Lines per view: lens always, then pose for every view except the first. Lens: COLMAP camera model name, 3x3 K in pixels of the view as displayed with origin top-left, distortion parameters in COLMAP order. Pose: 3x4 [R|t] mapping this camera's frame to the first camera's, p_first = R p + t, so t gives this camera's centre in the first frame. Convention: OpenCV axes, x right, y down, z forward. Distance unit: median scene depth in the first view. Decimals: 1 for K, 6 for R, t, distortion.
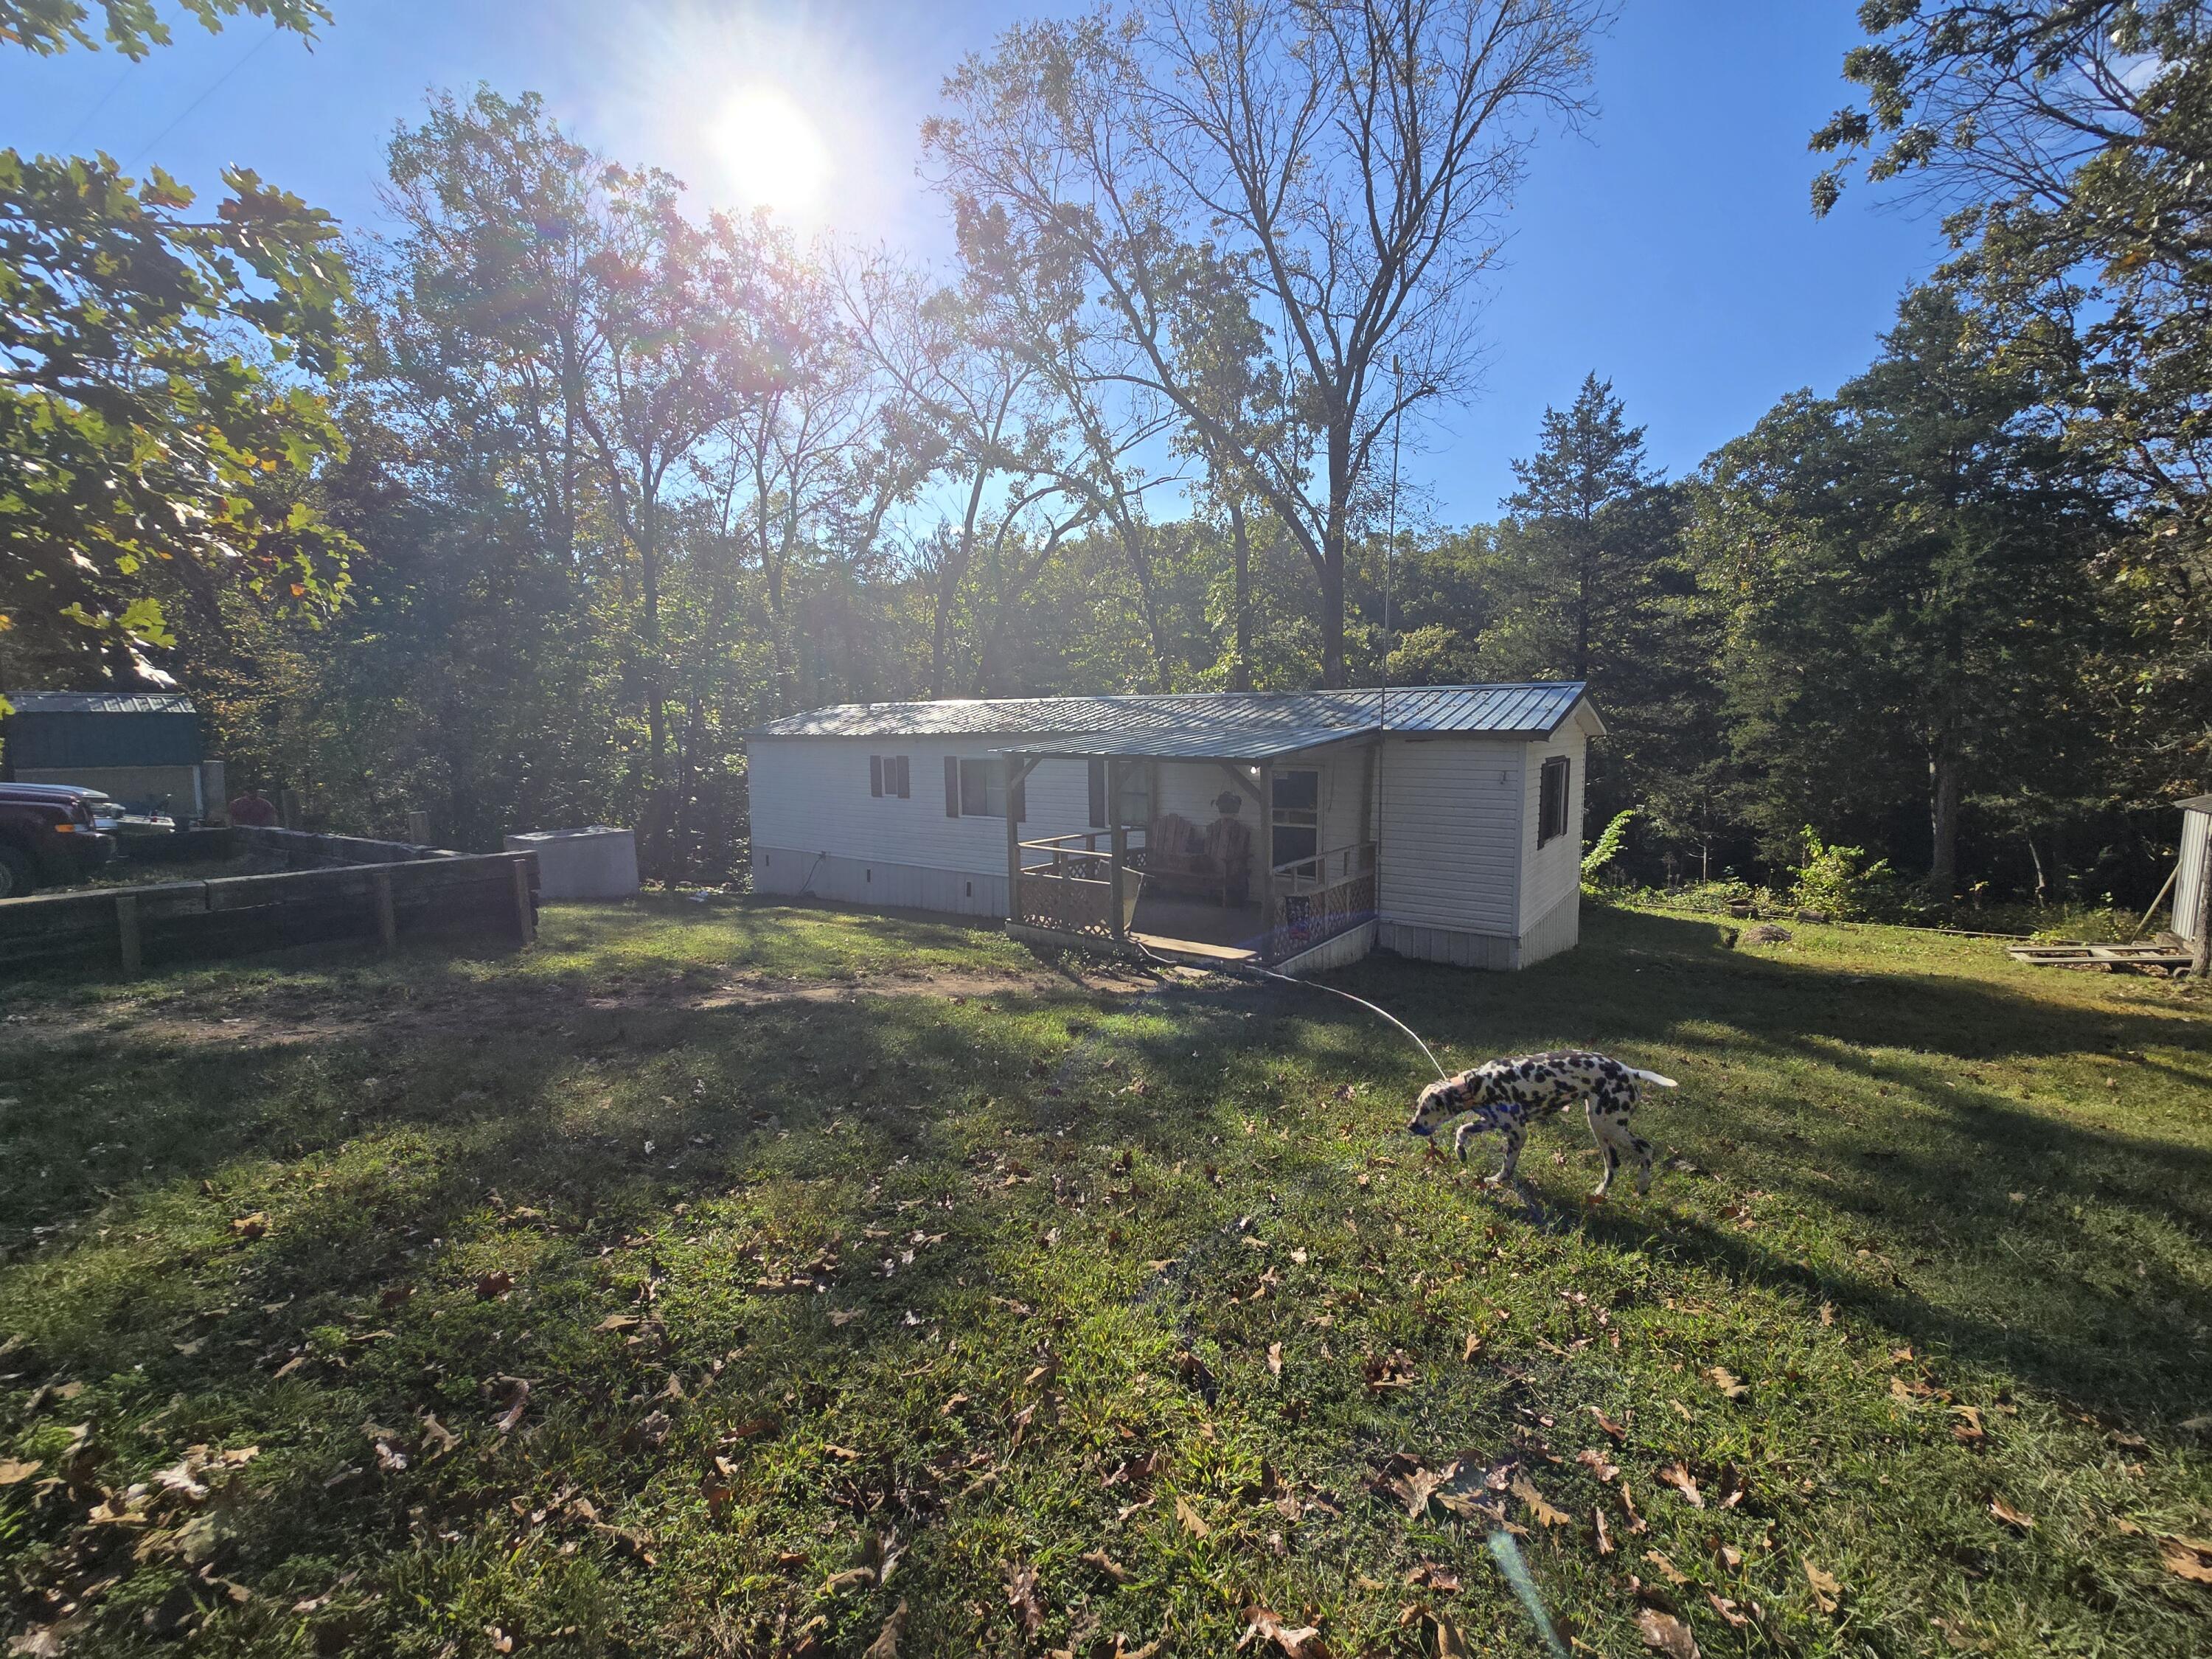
lens RADIAL K [[901.4, 0, 1113.6], [0, 901.4, 823.0], [0, 0, 1]] dist [-0.002416, 0.000007]
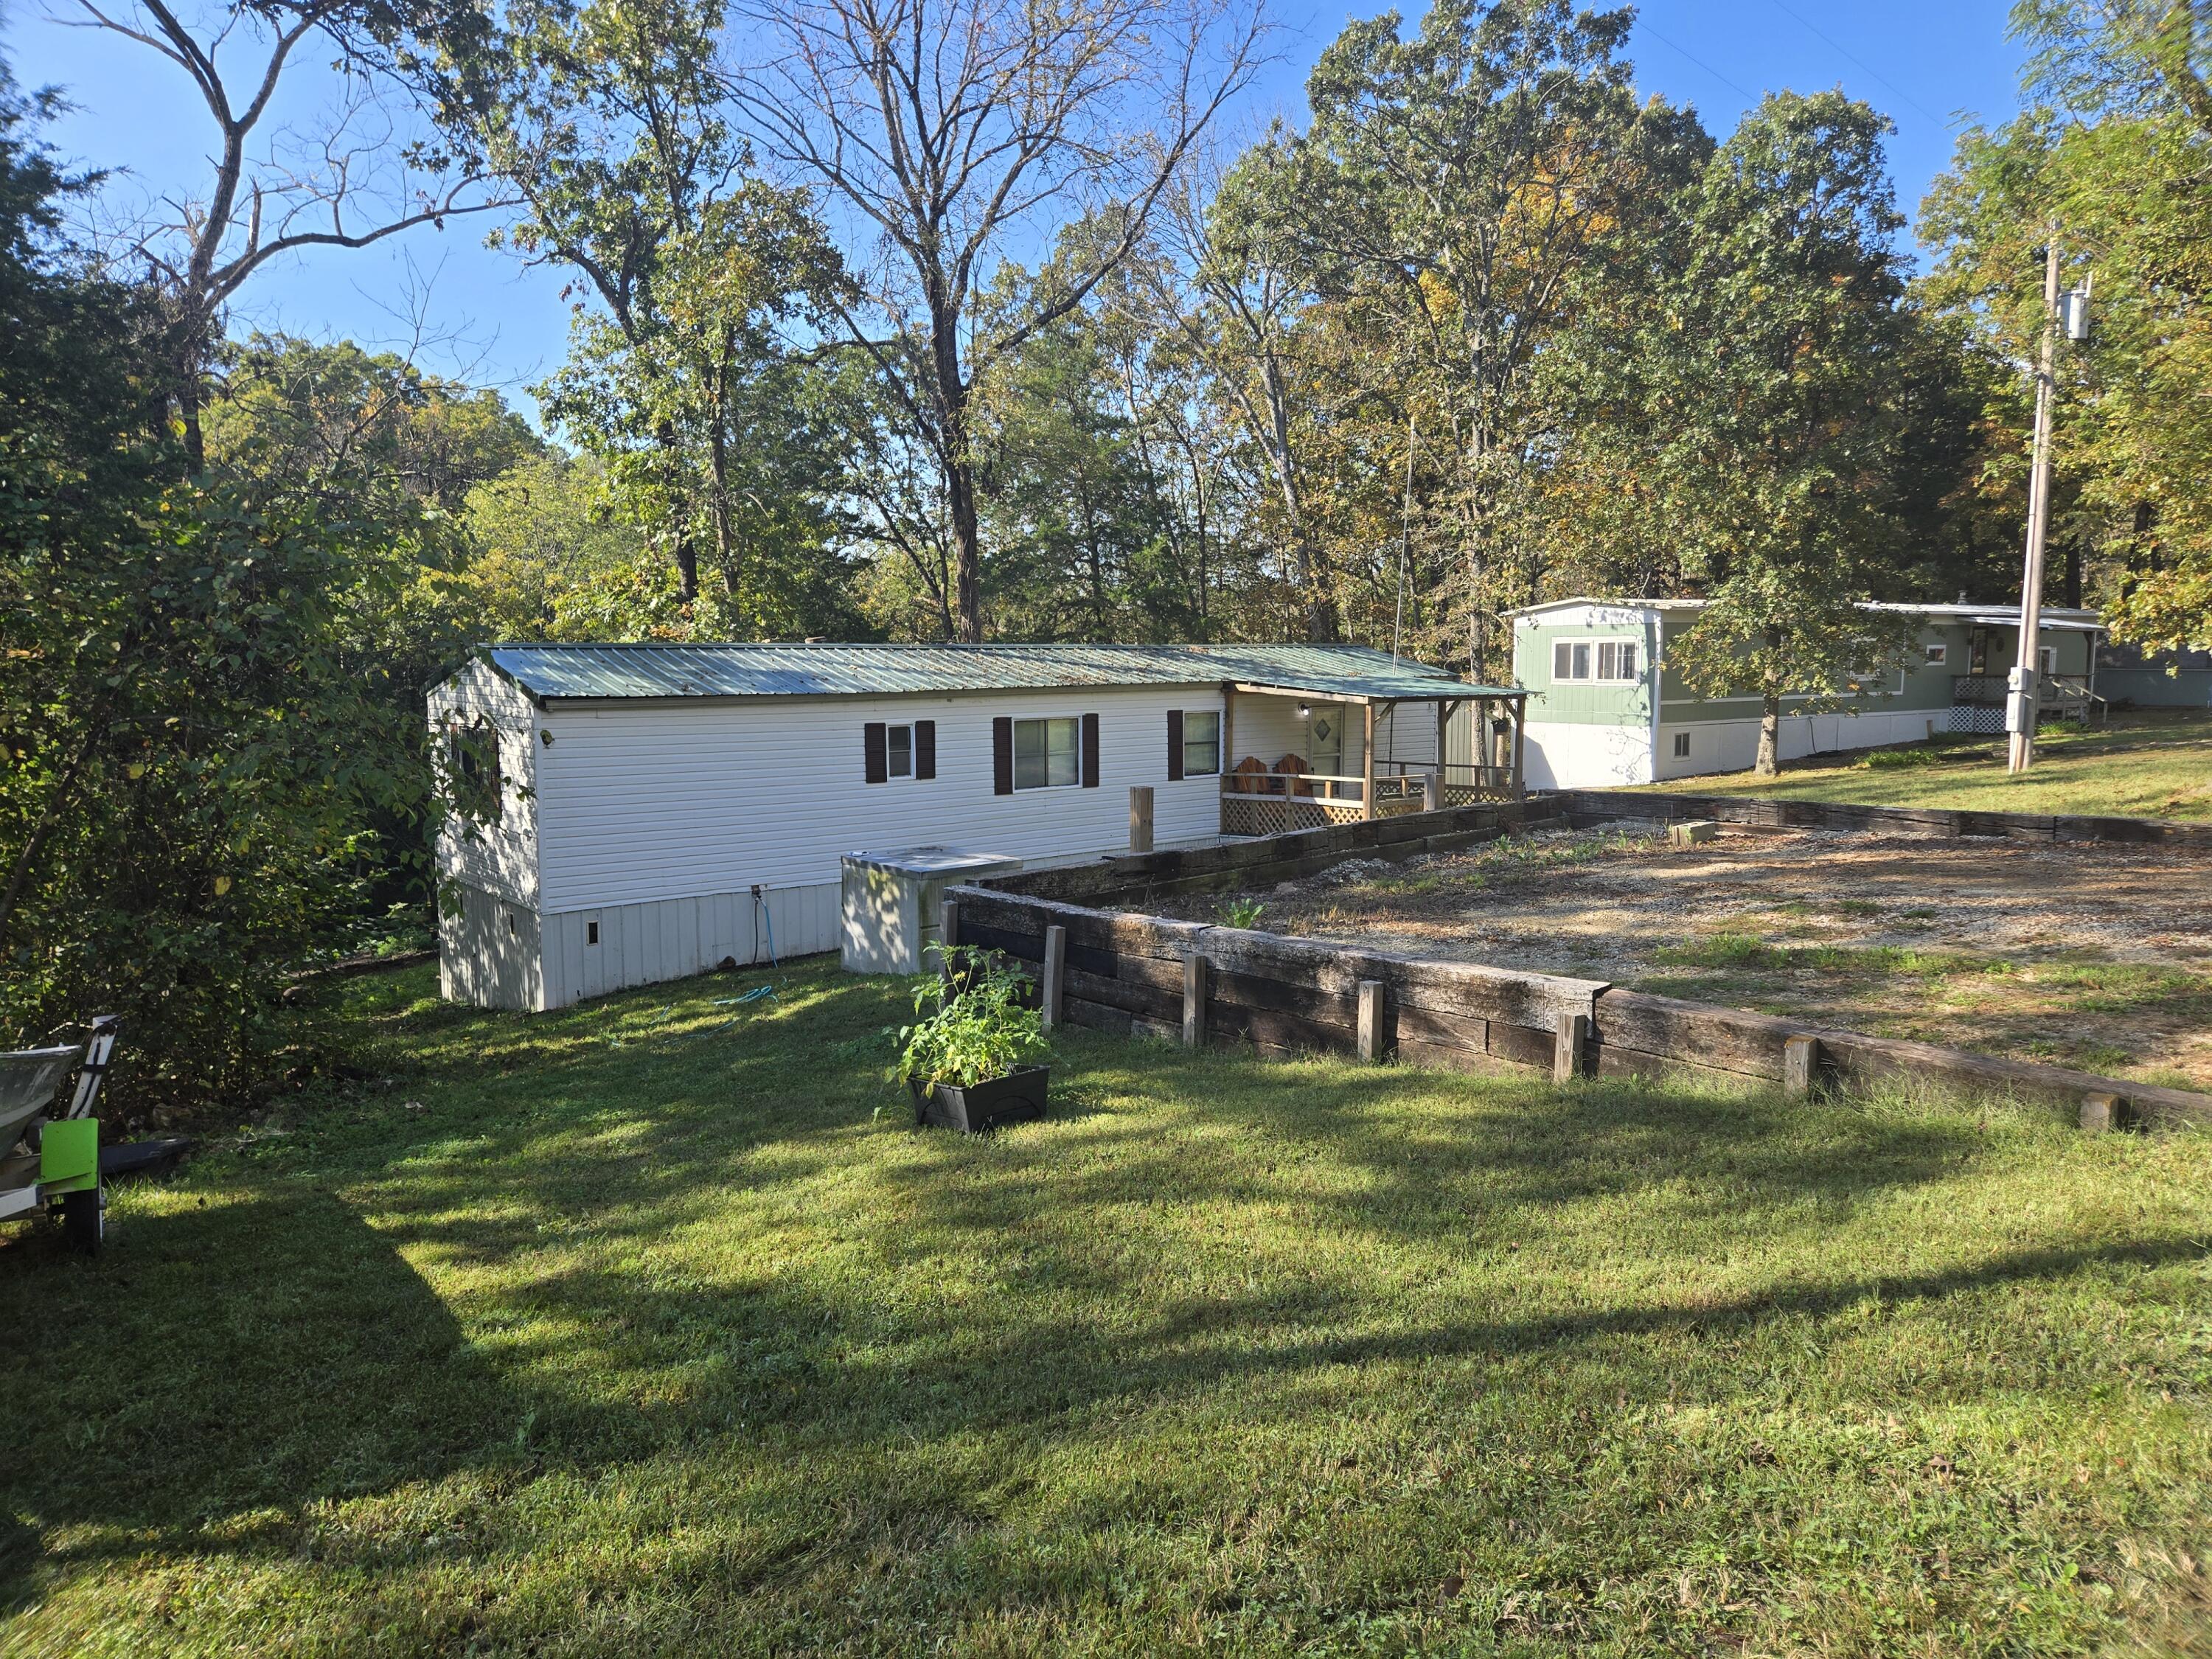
lens RADIAL K [[1476.3, 0, 1091.9], [0, 1476.3, 802.1], [0, 0, 1]] dist [0.087779, -0.079868]
pose [[0.283864, -0.084257, 0.955155, -0.878010], [0.114449, 0.991988, 0.053493, -0.037545], [-0.952010, 0.094131, 0.291233, 0.347912]]
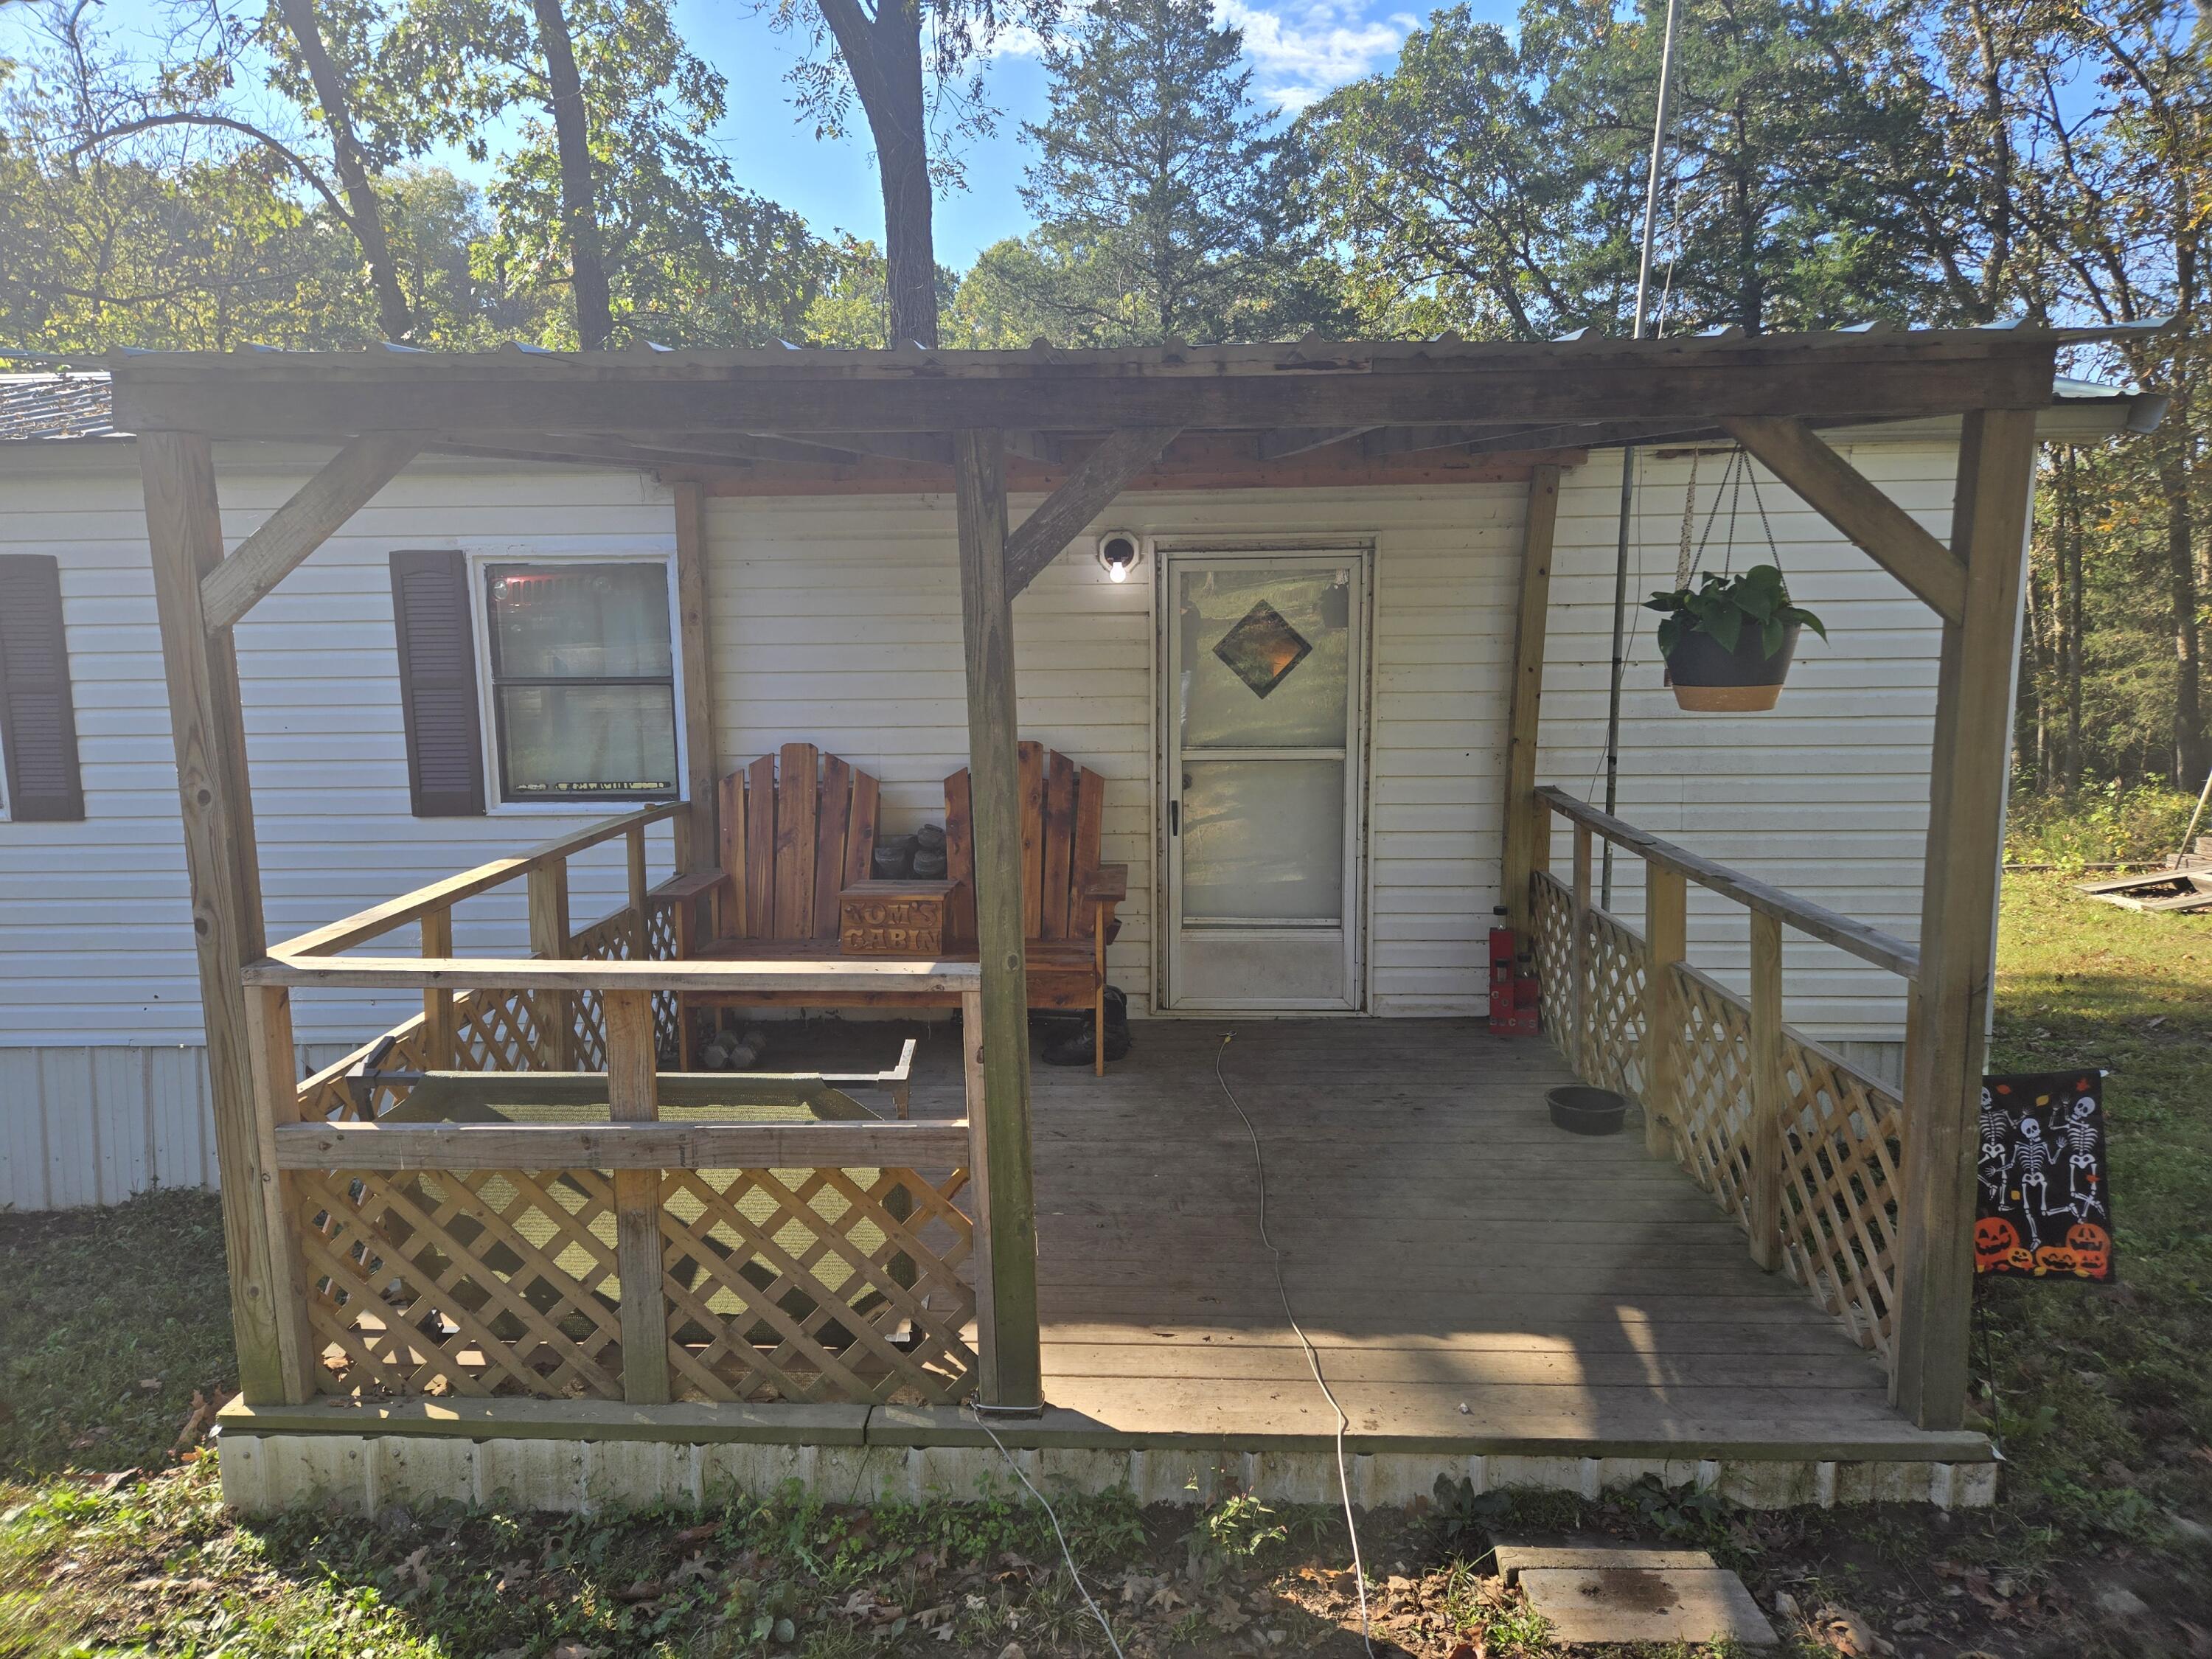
lens RADIAL K [[1476.3, 0, 1091.9], [0, 1476.3, 802.1], [0, 0, 1]] dist [0.087779, -0.079868]
pose [[0.831543, -0.080300, 0.549626, -0.056697], [0.066326, 0.996770, 0.045281, -0.003726], [-0.551486, -0.001198, 0.834183, 0.297764]]
